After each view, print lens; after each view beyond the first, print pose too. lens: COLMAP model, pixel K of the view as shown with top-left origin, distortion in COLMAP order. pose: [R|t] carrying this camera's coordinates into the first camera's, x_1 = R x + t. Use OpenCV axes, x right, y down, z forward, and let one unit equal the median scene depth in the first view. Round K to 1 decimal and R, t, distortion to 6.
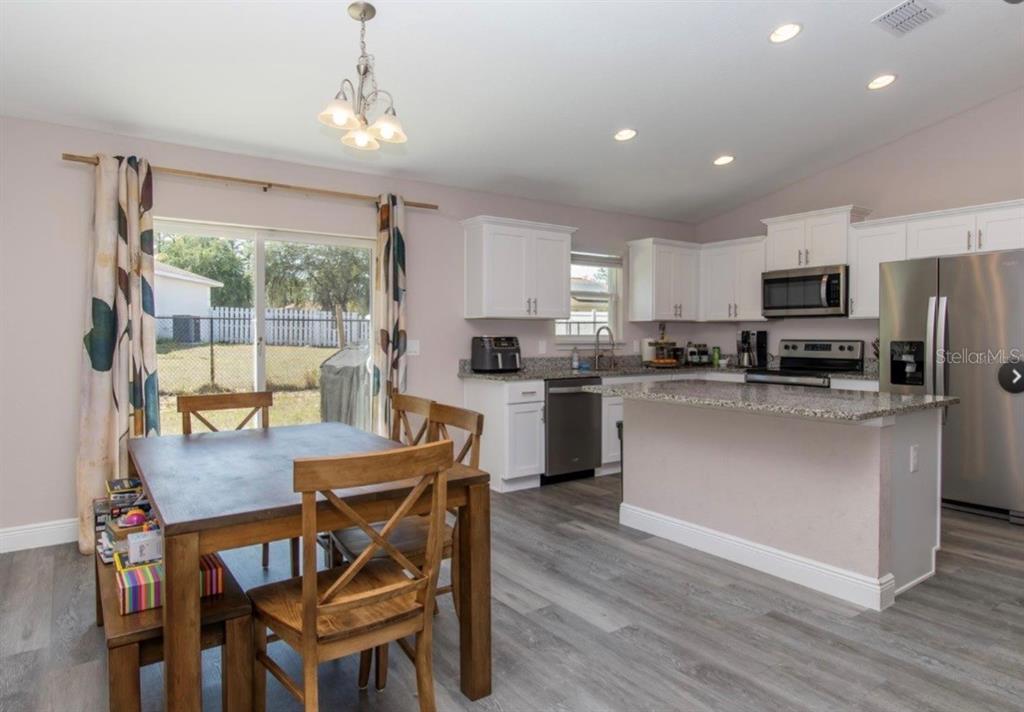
lens RADIAL K [[615.3, 0, 504.8], [0, 615.3, 352.6], [0, 0, 1]] dist [0.001825, 0.000036]
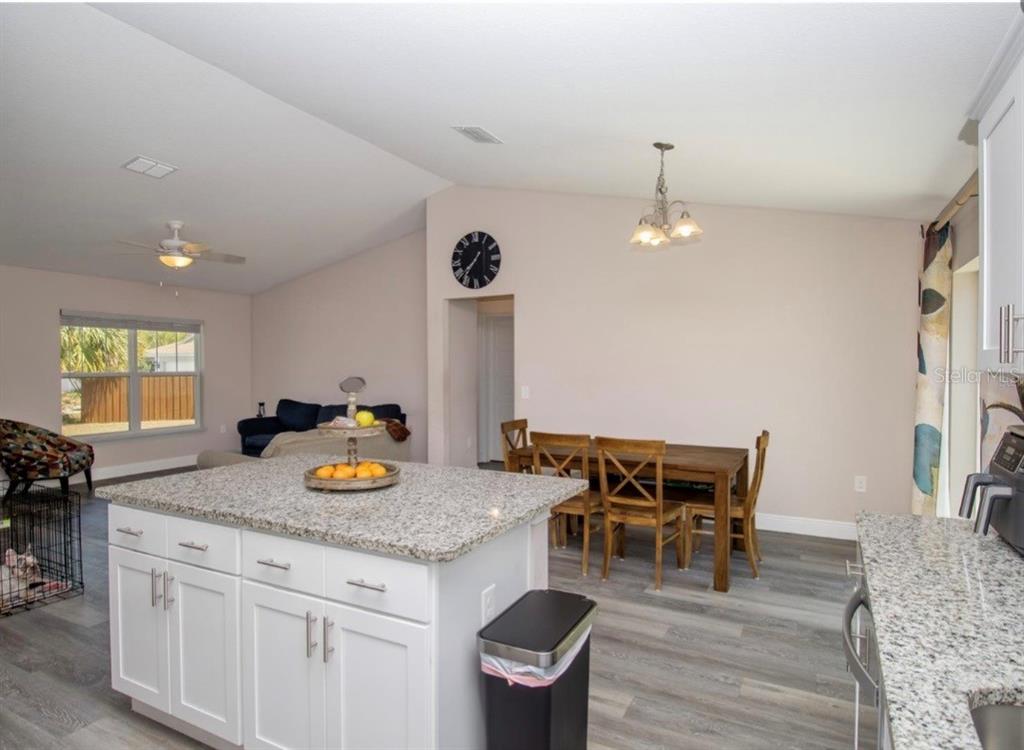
lens RADIAL K [[591.0, 0, 491.0], [0, 591.0, 372.8], [0, 0, 1]] dist [-0.000727, -0.001340]
pose [[-0.898758, 0.007469, -0.438381, 0.367208], [-0.013290, 0.998931, 0.044265, -0.065789], [0.438244, 0.045609, -0.897698, 1.115907]]
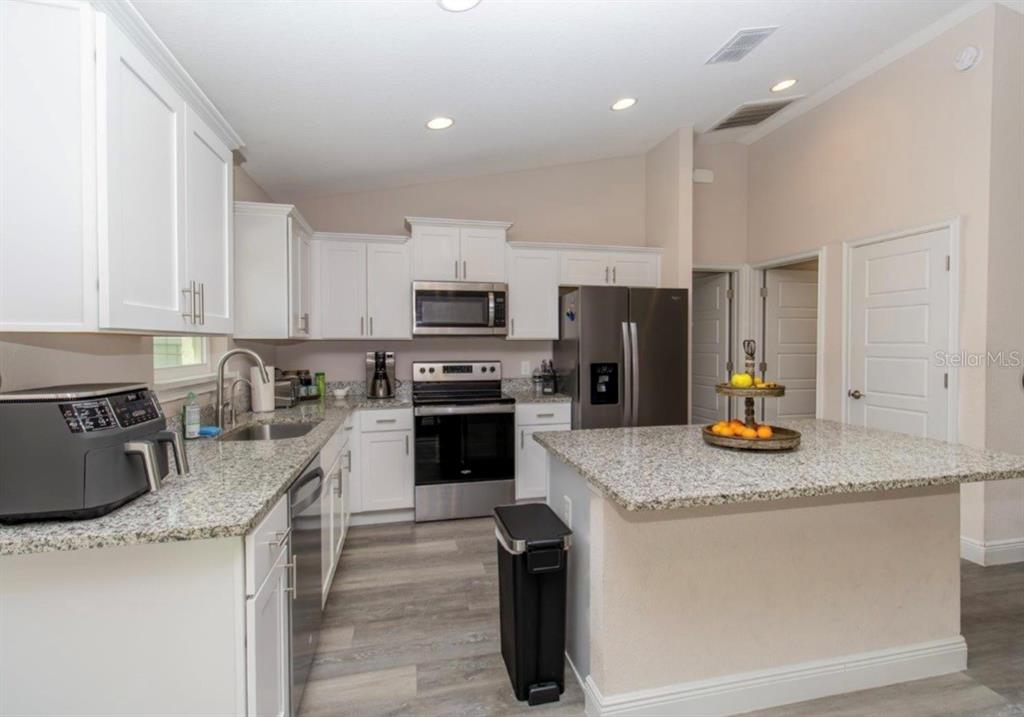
lens RADIAL K [[537.4, 0, 513.6], [0, 537.4, 349.8], [0, 0, 1]] dist [0.000782, 0.000030]
pose [[0.371888, -0.019171, 0.928080, -0.222429], [0.029684, 0.999521, 0.008752, -0.045784], [-0.927803, 0.024294, 0.372279, 0.679182]]
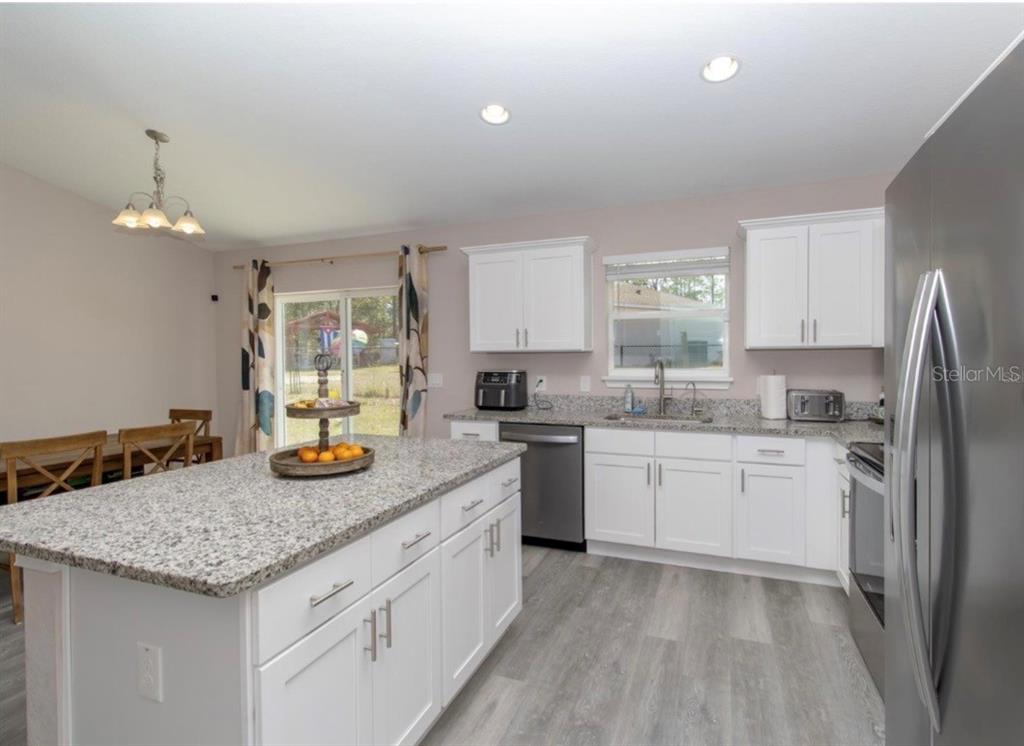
lens RADIAL K [[514.7, 0, 527.5], [0, 514.7, 369.1], [0, 0, 1]] dist [0.000337, -0.000008]
pose [[0.560307, 0.016713, -0.828117, 0.651604], [-0.015797, 0.999830, 0.009490, -0.036900], [0.828135, 0.007764, 0.560476, 0.581918]]
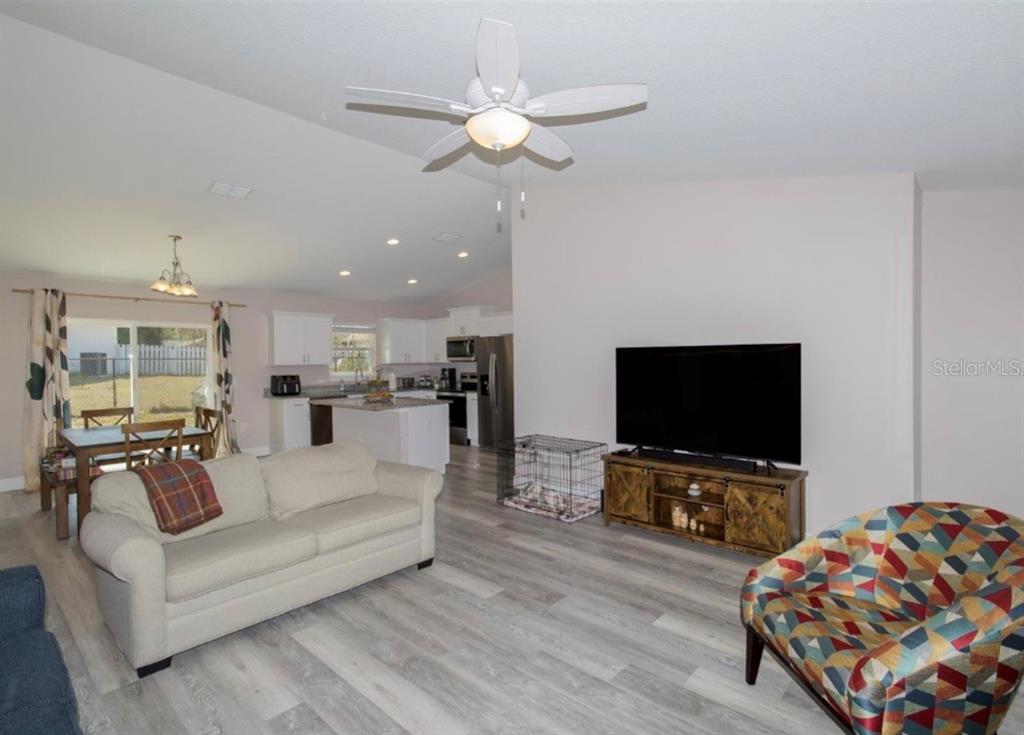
lens RADIAL K [[504.7, 0, 520.9], [0, 504.7, 370.0], [0, 0, 1]] dist [0.000792, -0.000307]
pose [[0.975473, -0.015906, 0.219544, 0.333611], [0.018150, 0.999802, -0.008208, -0.016147], [-0.219370, 0.011991, 0.975568, -0.608856]]
